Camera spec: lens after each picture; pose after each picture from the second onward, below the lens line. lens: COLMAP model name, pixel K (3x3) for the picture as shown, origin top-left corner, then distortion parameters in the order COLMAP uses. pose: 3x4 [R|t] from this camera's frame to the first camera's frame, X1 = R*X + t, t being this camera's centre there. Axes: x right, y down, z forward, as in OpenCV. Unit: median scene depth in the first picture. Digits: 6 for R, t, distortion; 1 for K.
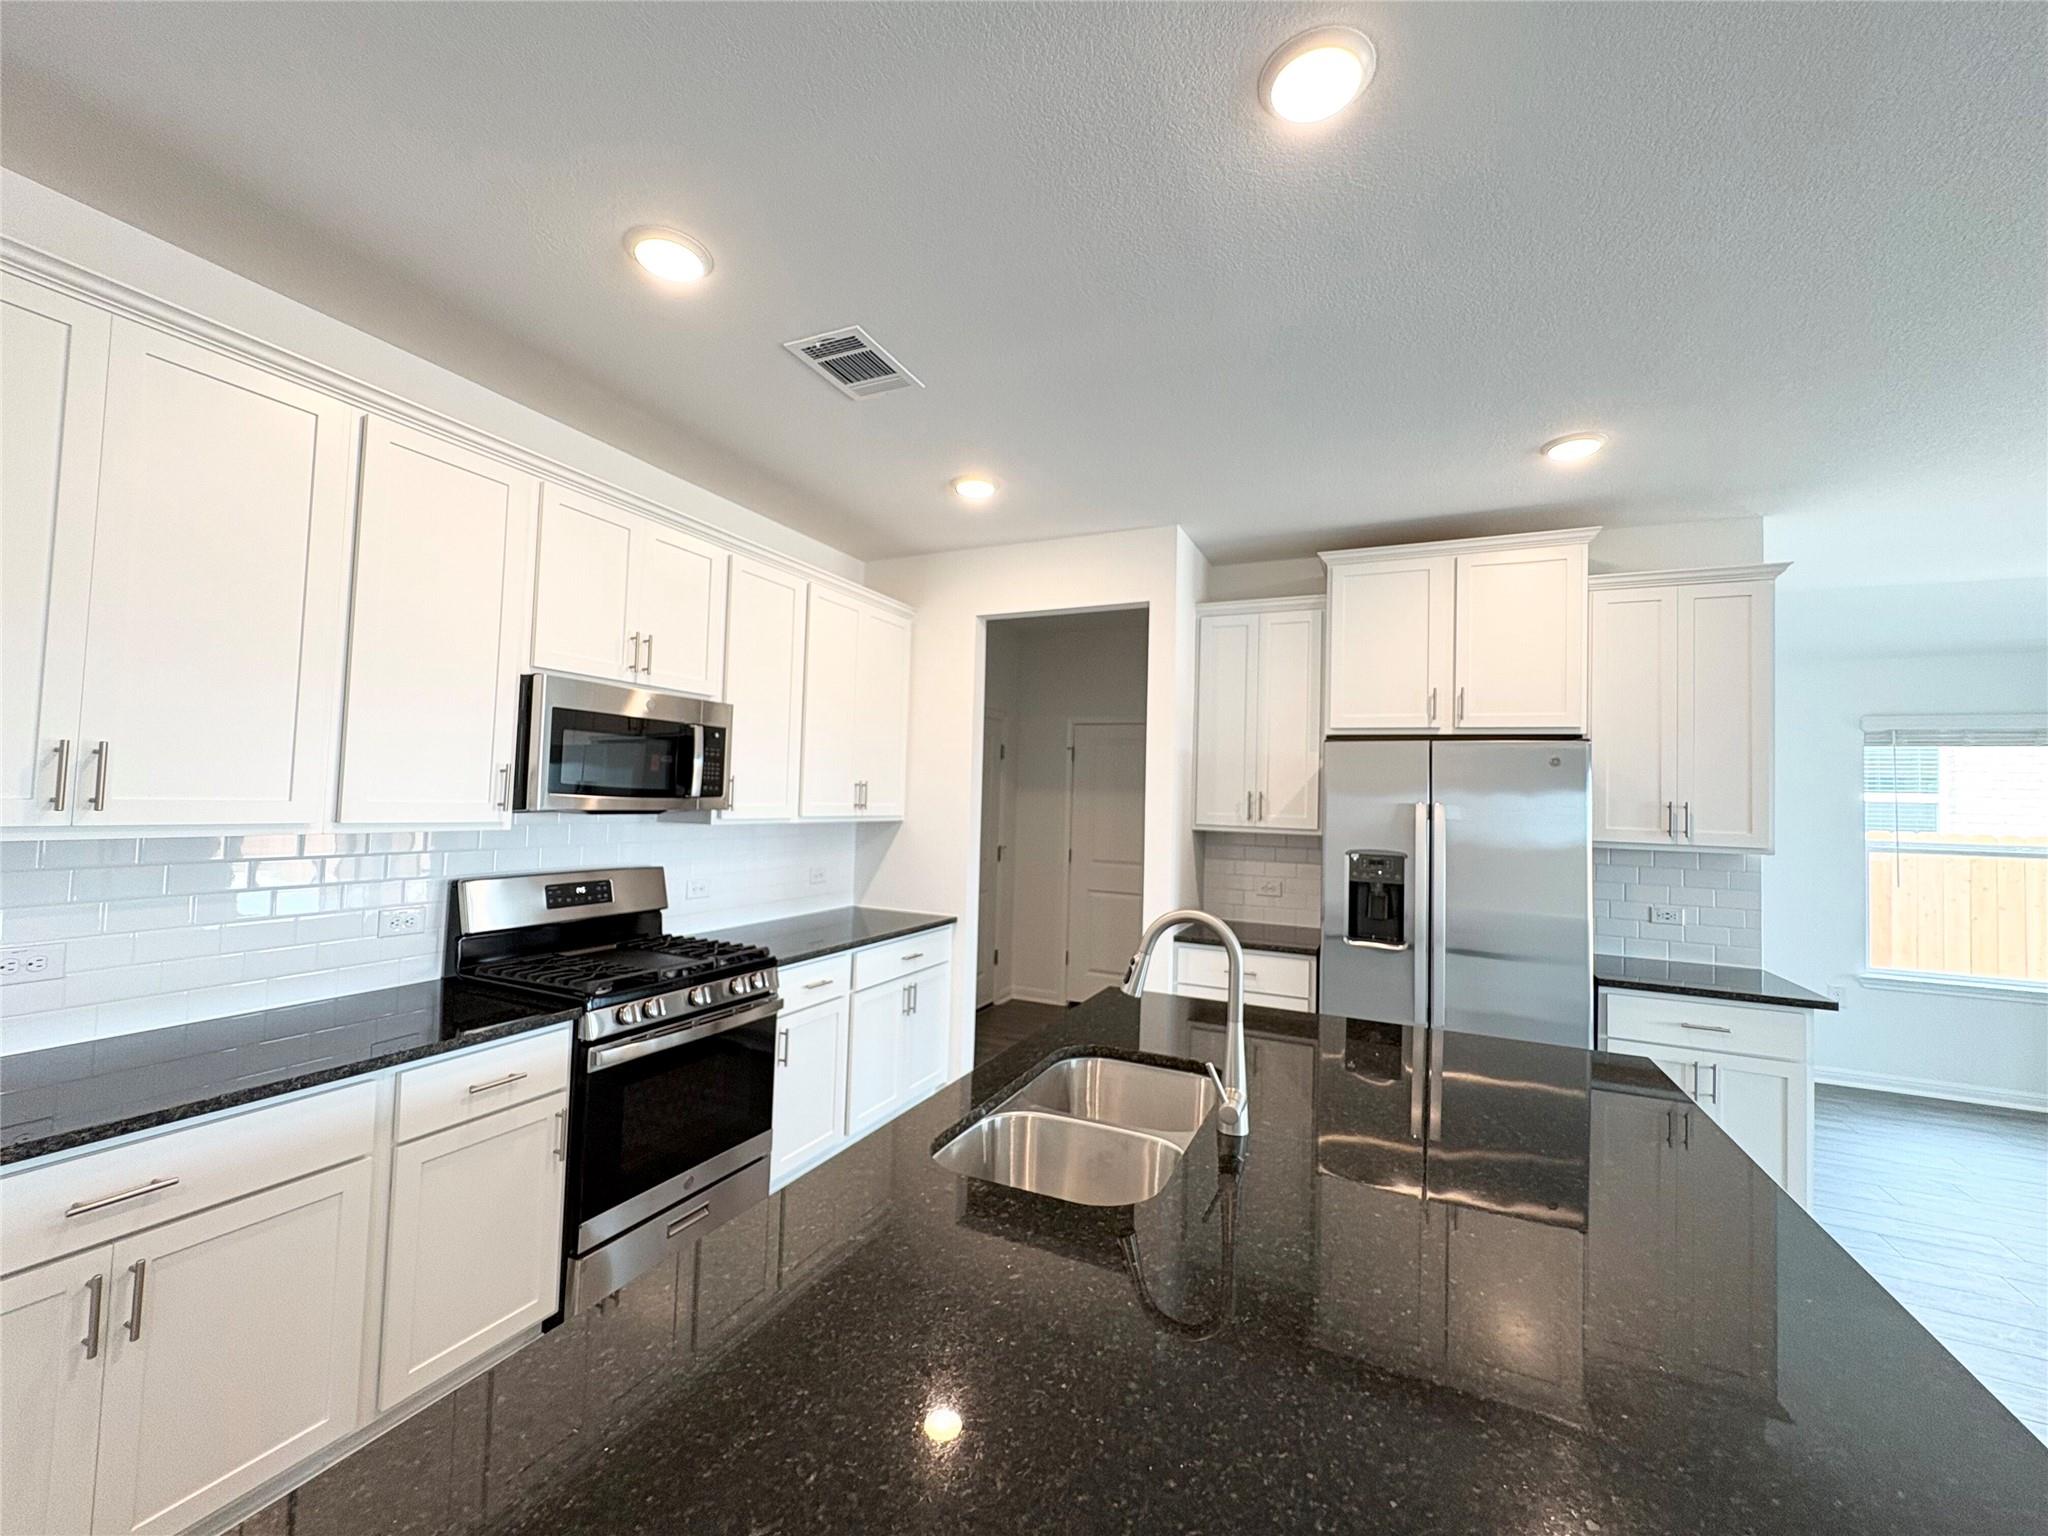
lens RADIAL K [[815.5, 0, 1019.9], [0, 815.5, 763.6], [0, 0, 1]] dist [-0.000538, 0.000568]
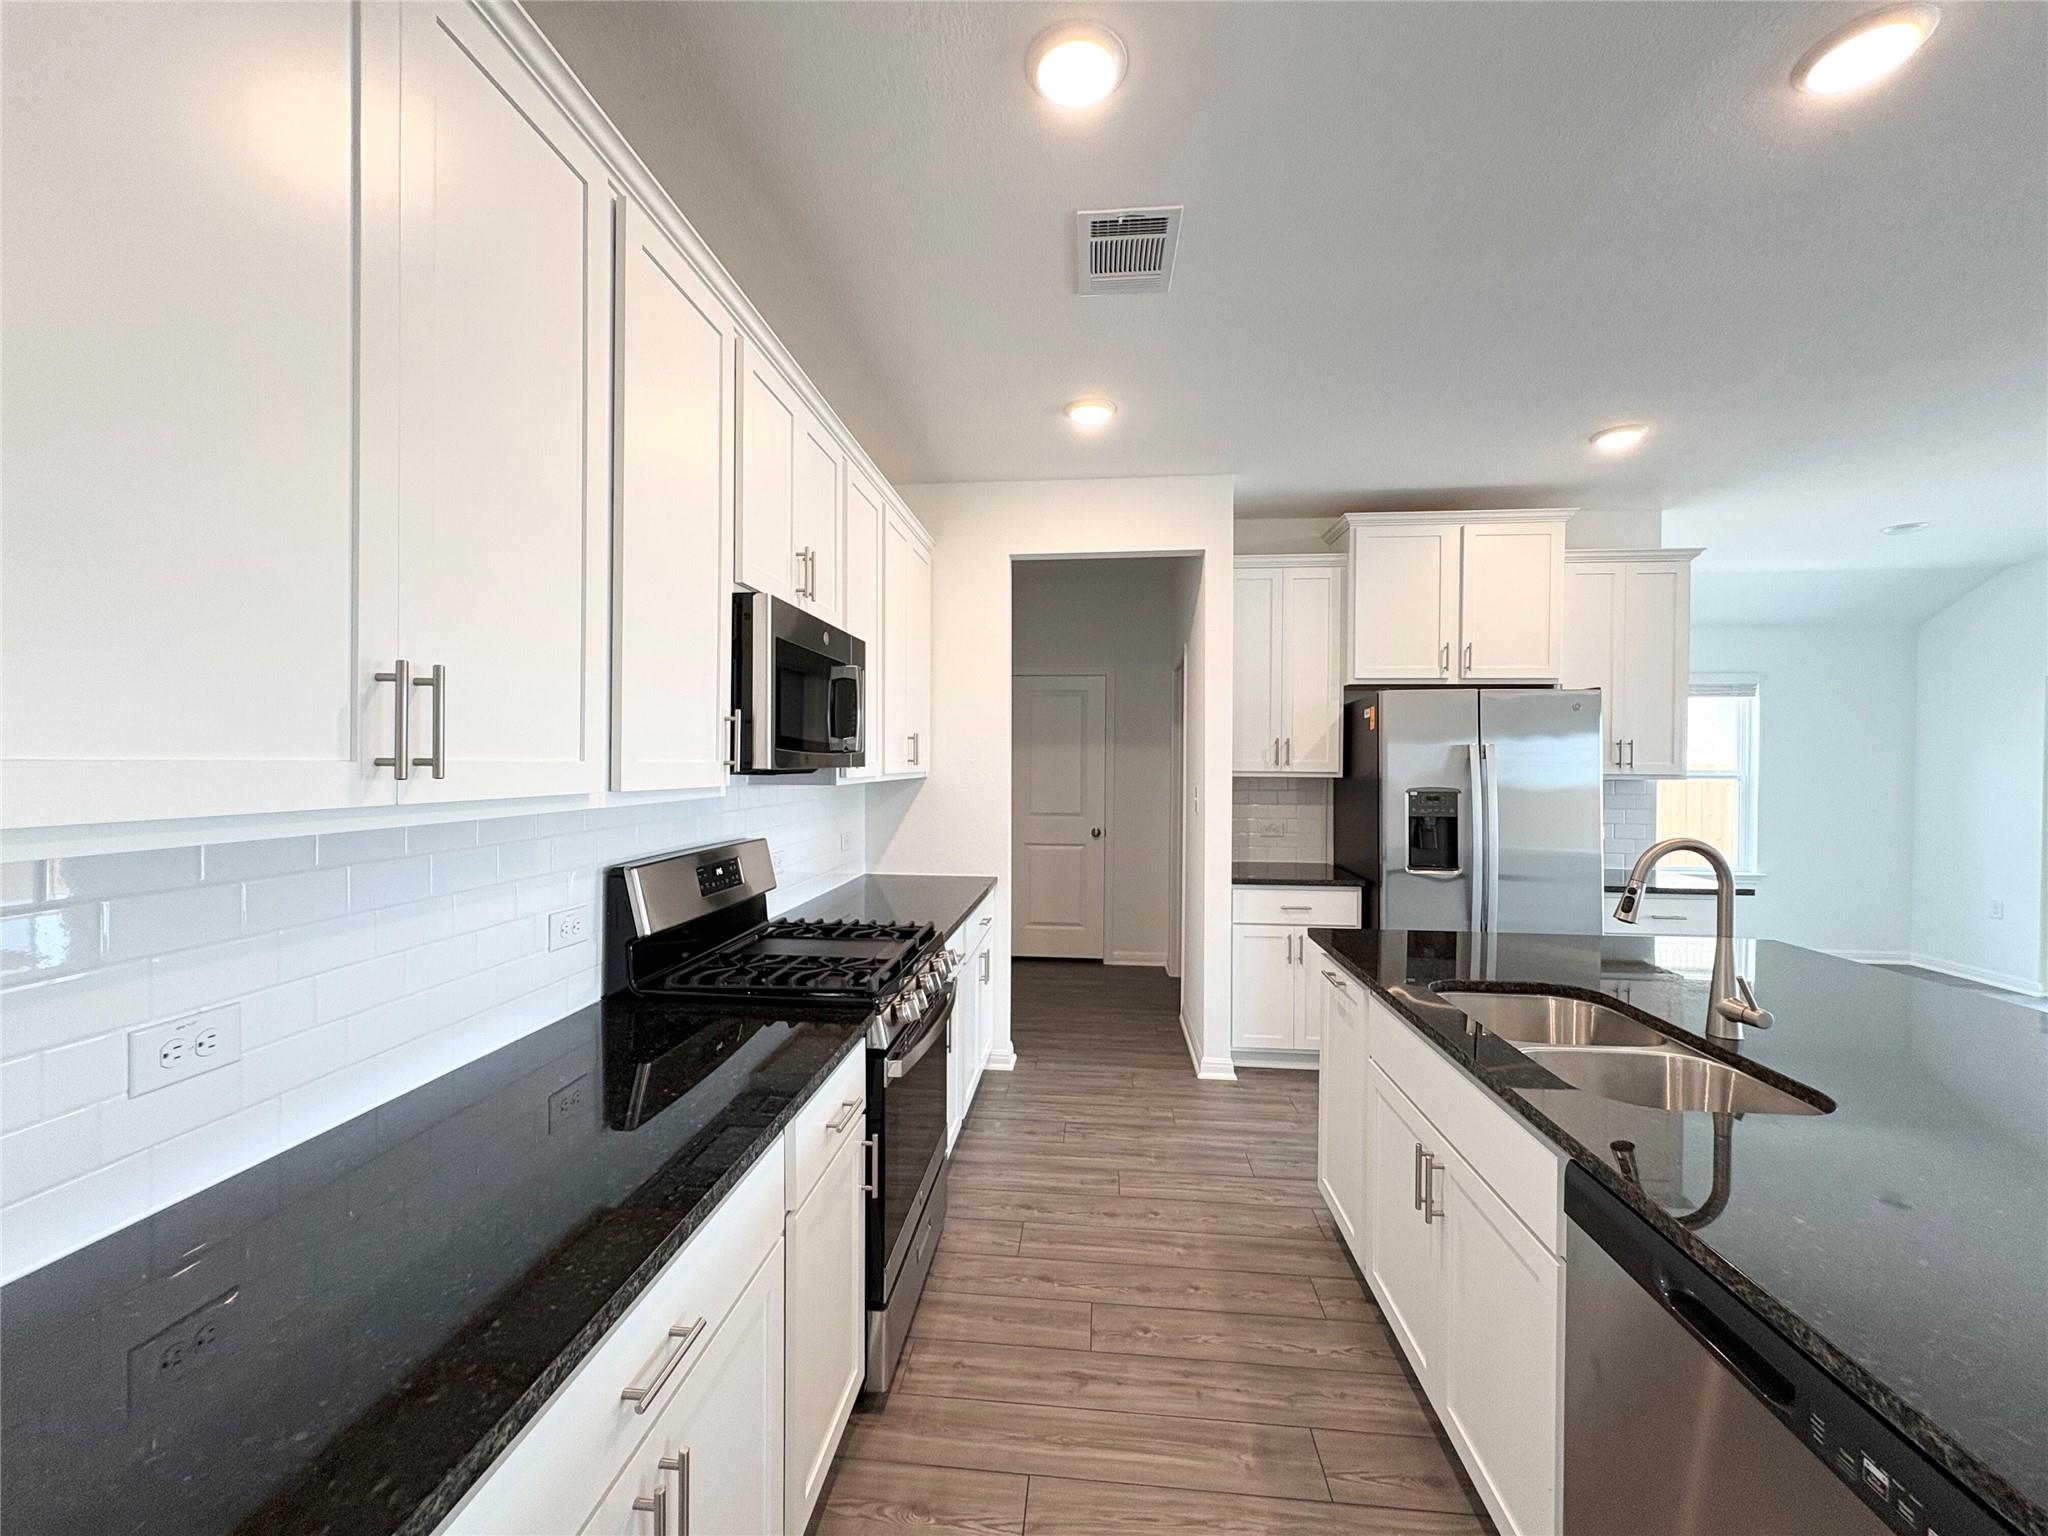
lens RADIAL K [[815.5, 0, 1019.9], [0, 815.5, 763.6], [0, 0, 1]] dist [-0.000538, 0.000568]
pose [[0.943009, -0.025664, 0.331776, -0.458979], [0.008128, 0.998501, 0.054133, 0.008625], [-0.332667, -0.048351, 0.941804, 0.140069]]
